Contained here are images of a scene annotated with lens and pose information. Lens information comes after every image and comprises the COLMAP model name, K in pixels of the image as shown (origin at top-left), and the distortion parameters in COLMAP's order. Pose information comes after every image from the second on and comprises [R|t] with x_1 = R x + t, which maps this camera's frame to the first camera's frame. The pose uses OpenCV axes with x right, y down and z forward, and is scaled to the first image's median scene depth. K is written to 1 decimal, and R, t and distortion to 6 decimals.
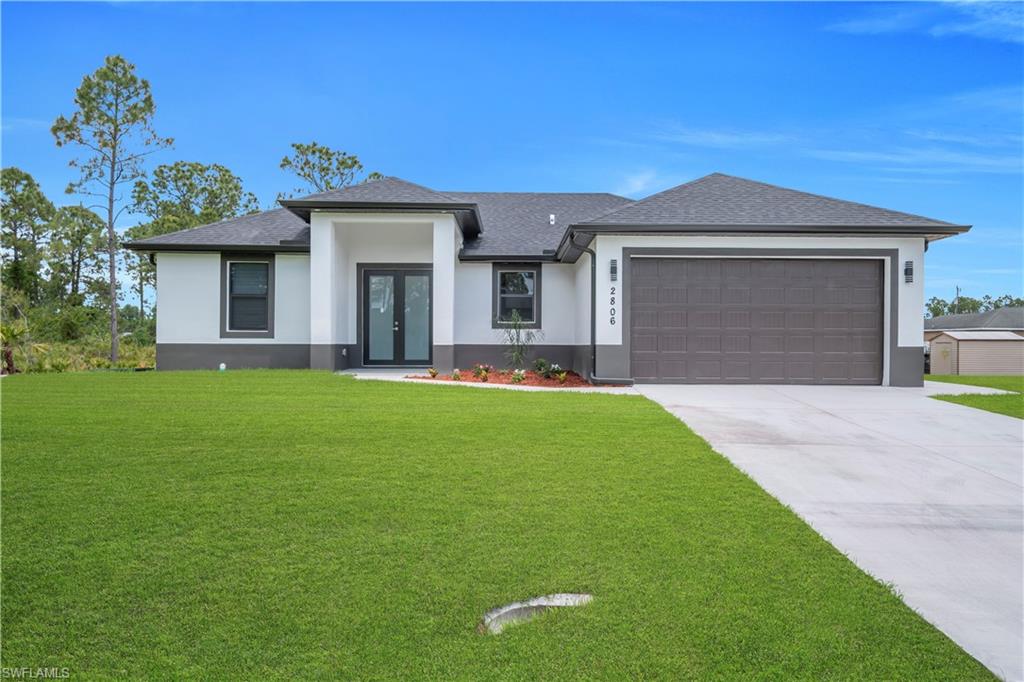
lens RADIAL K [[759.7, 0, 512.0], [0, 759.7, 341.0], [0, 0, 1]] dist [0.016704, 0.003893]
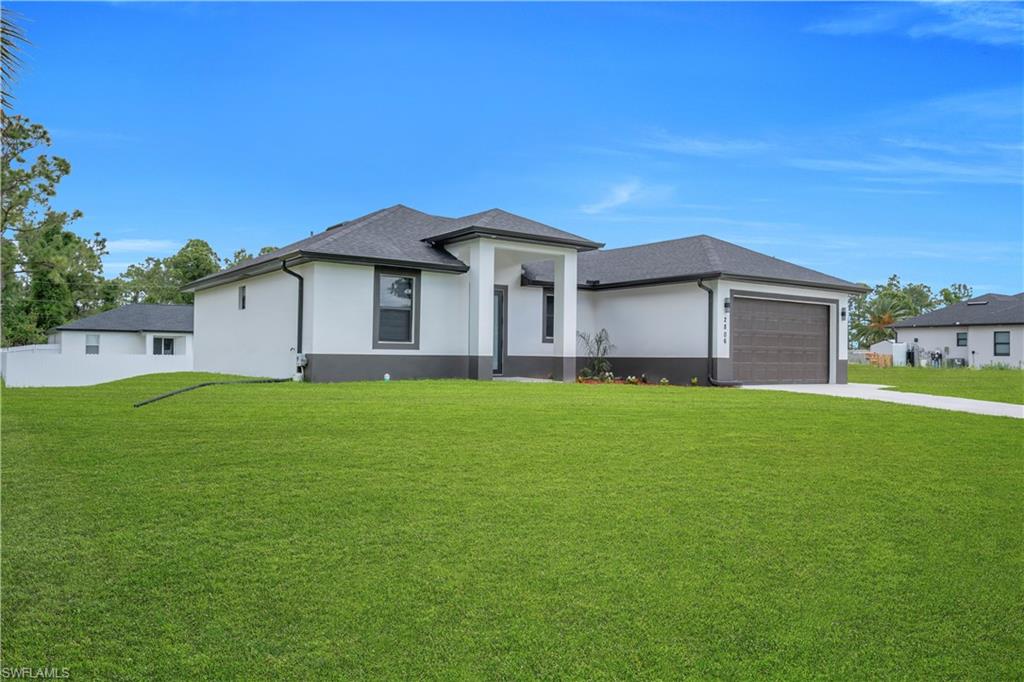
lens RADIAL K [[759.7, 0, 512.0], [0, 759.7, 341.0], [0, 0, 1]] dist [0.016704, 0.003893]
pose [[0.817035, 0.017342, 0.576327, -0.828389], [-0.008735, 0.999805, -0.017703, 0.001919], [-0.576522, 0.009430, 0.817027, 0.062949]]
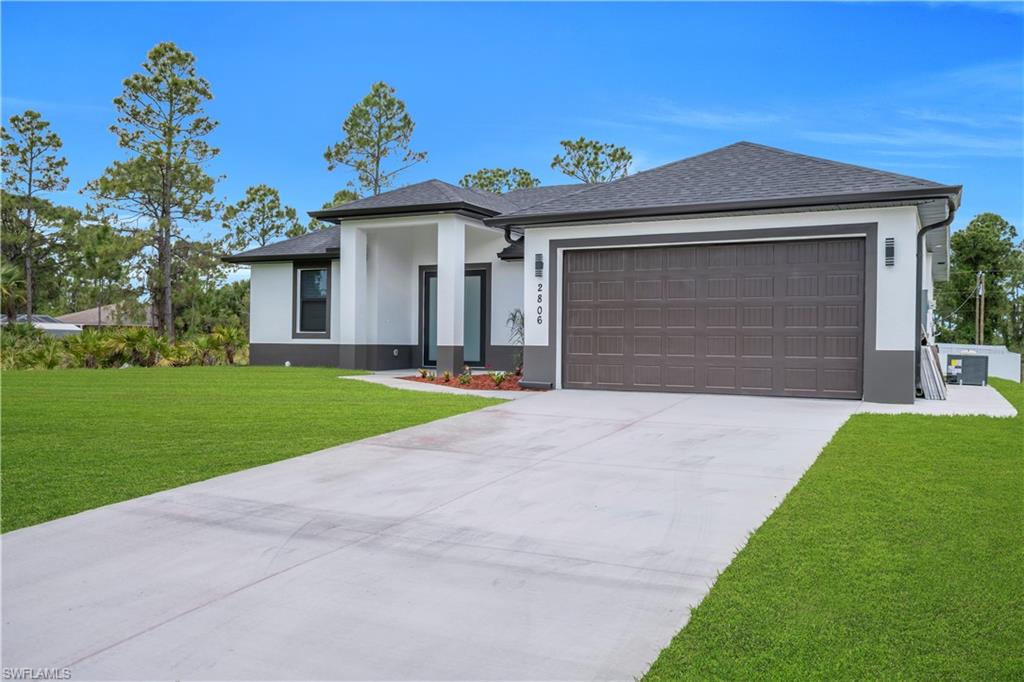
lens RADIAL K [[838.6, 0, 508.6], [0, 838.6, 339.3], [0, 0, 1]] dist [0.013760, 0.064763]
pose [[0.882872, 0.002517, -0.469607, 0.478608], [-0.006088, 0.999963, -0.006086, 0.003060], [0.469574, 0.008232, 0.882855, 0.066625]]
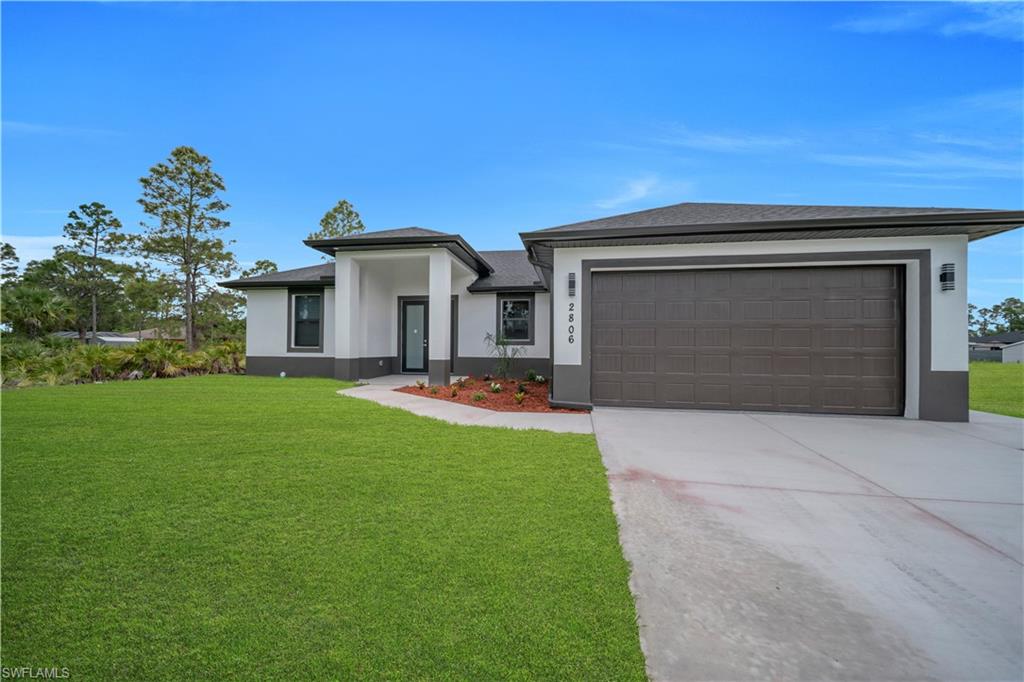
lens RADIAL K [[352.7, 0, 512.5], [0, 352.7, 347.2], [0, 0, 1]] dist [0.002806, -0.002116]
pose [[0.985726, 0.002191, -0.168342, 0.111128], [-0.002434, 0.999996, -0.001236, -0.013154], [0.168338, 0.001628, 0.985728, 0.463959]]
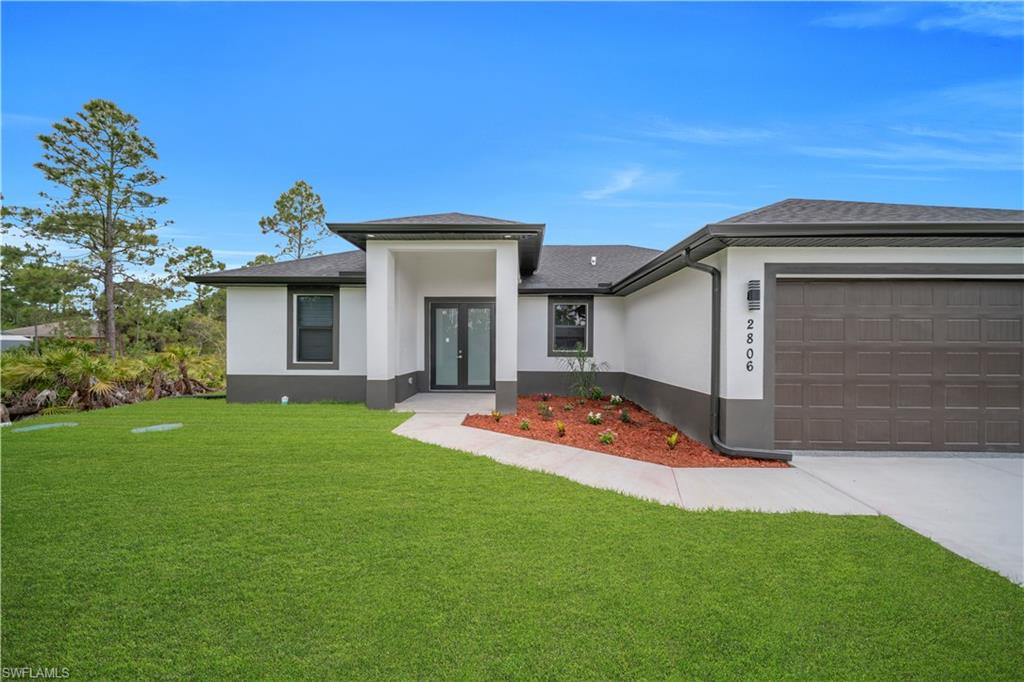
lens RADIAL K [[352.7, 0, 512.5], [0, 352.7, 347.2], [0, 0, 1]] dist [0.002806, -0.002116]
pose [[0.999408, 0.000368, -0.034403, -0.065844], [0.000042, 0.999929, 0.011921, -0.039766], [0.034405, -0.011916, 0.999337, 0.545356]]
